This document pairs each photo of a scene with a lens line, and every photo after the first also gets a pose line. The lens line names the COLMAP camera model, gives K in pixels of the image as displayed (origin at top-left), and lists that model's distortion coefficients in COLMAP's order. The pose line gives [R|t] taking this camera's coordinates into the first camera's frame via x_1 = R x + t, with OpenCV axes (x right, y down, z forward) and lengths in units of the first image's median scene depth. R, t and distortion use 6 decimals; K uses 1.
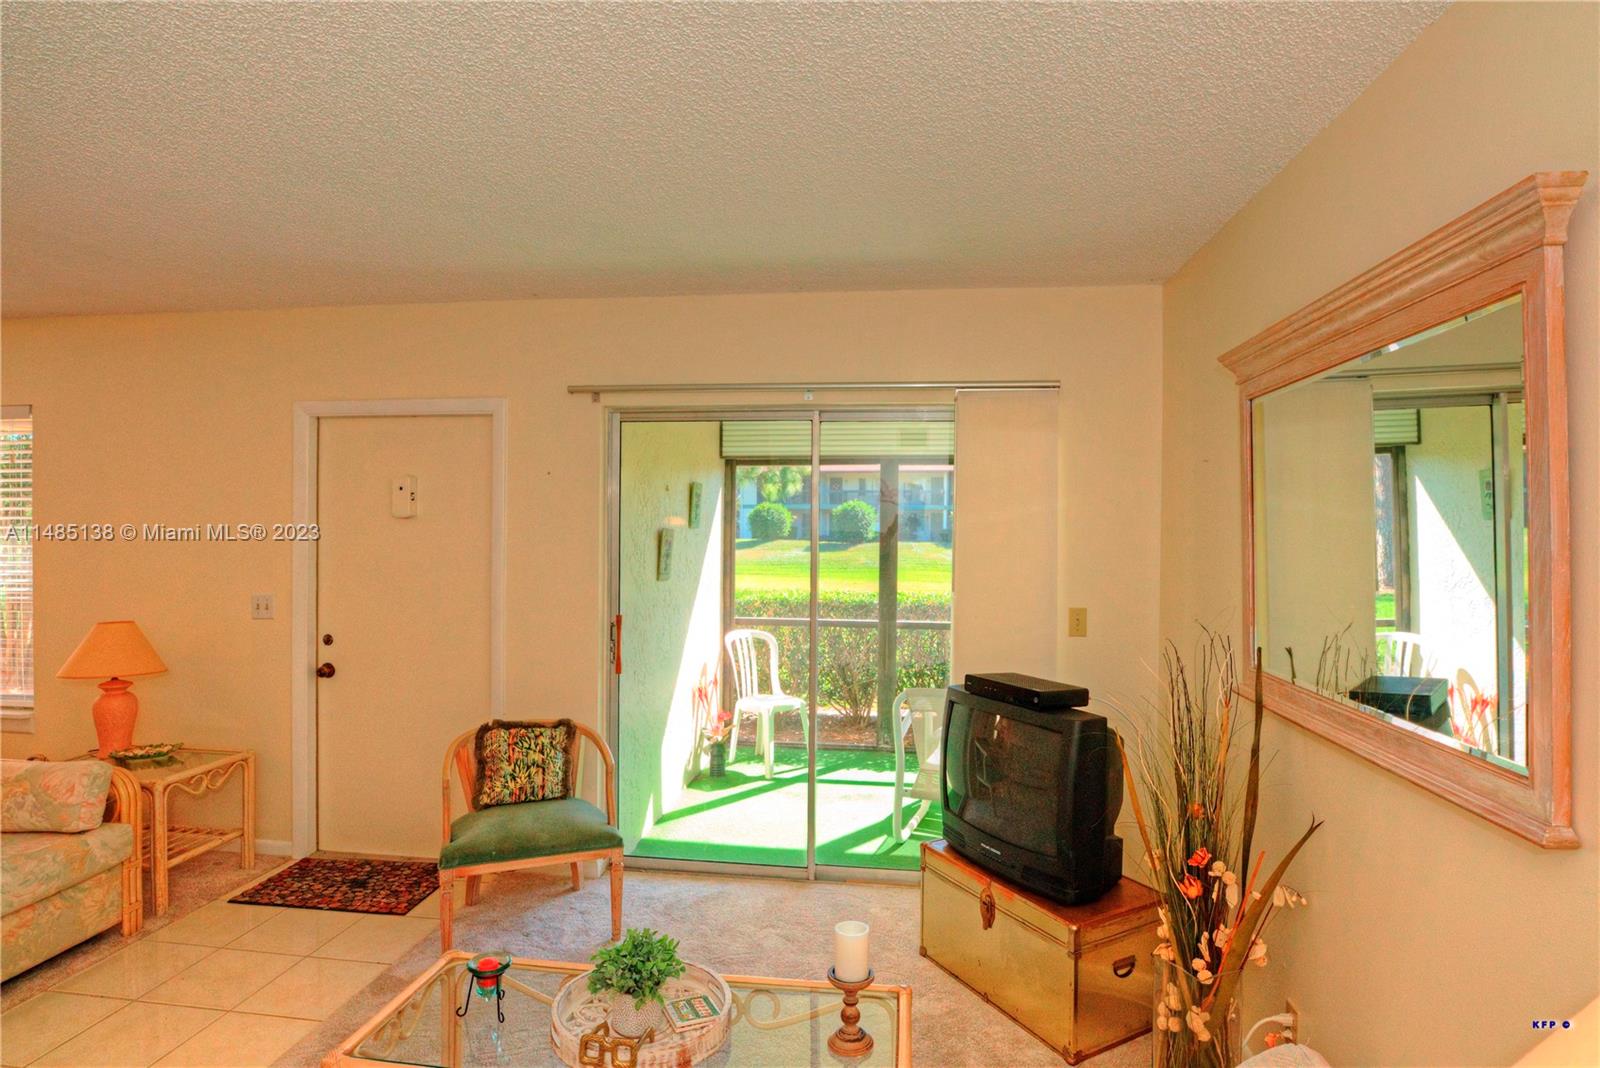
lens RADIAL K [[844.9, 0, 804.8], [0, 844.9, 533.0], [0, 0, 1]] dist [-0.021014, 0.001894]
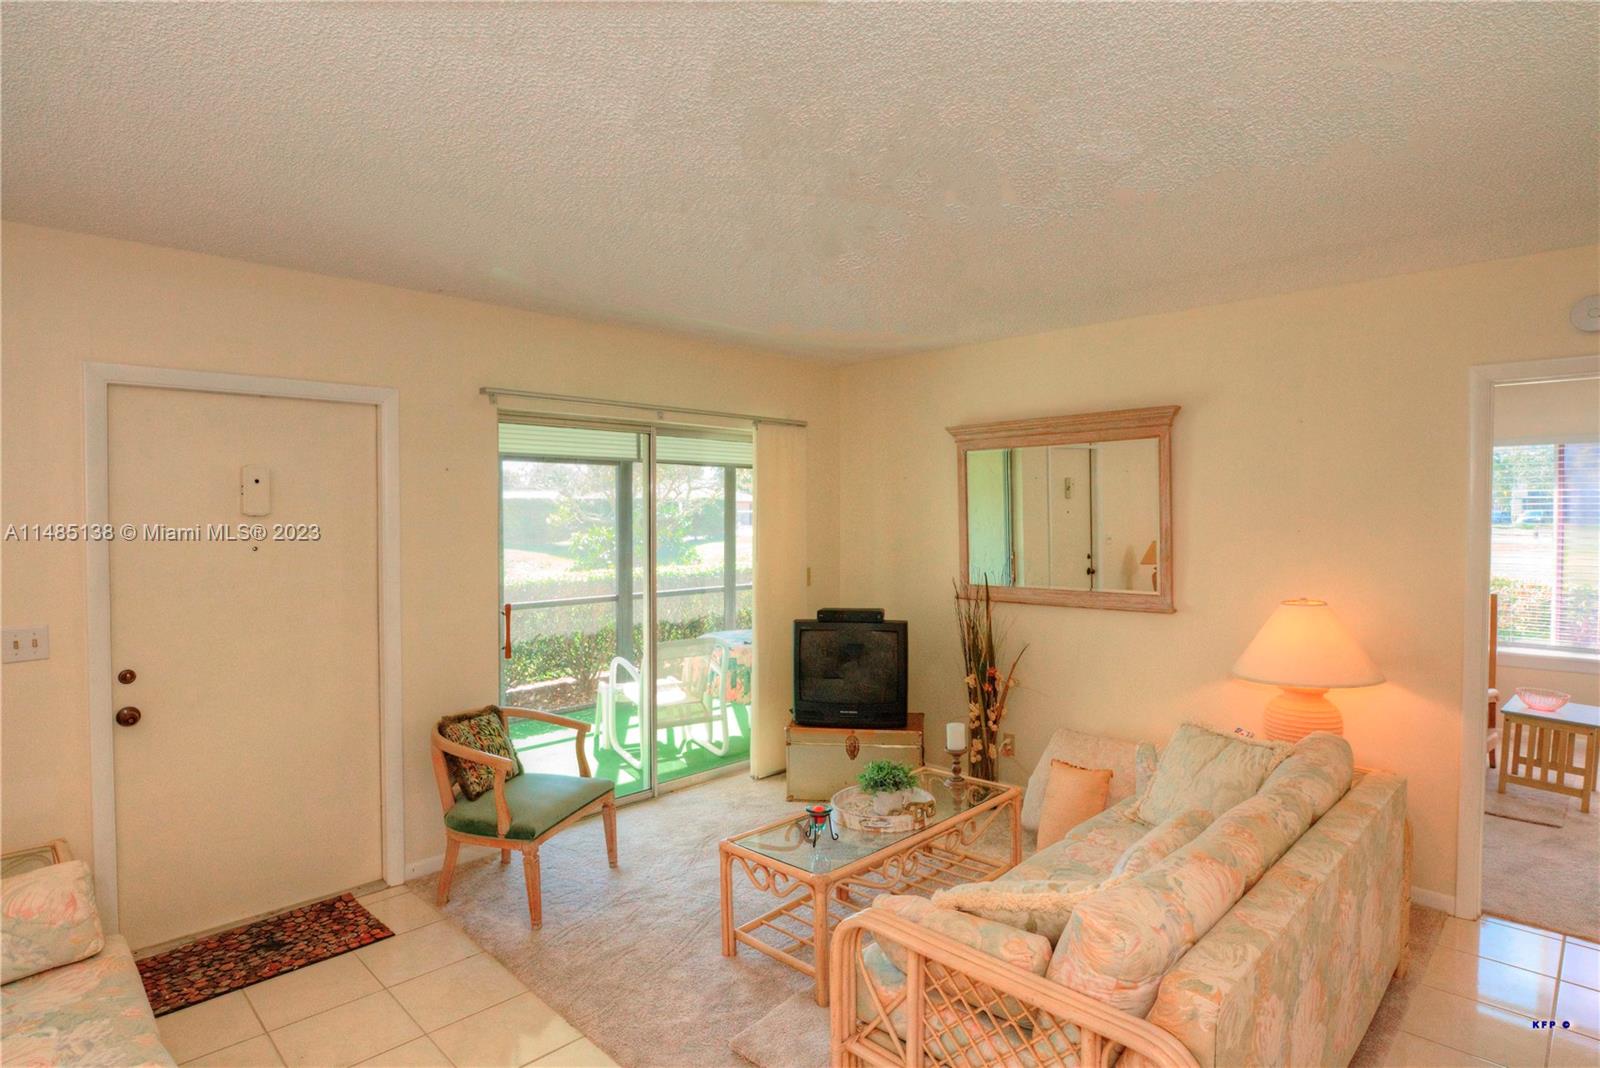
lens RADIAL K [[844.9, 0, 804.8], [0, 844.9, 533.0], [0, 0, 1]] dist [-0.021014, 0.001894]
pose [[0.603632, -0.029107, 0.796731, -0.900490], [0.016311, 0.999575, 0.024160, -0.013222], [-0.797096, -0.001588, 0.603851, 0.056737]]
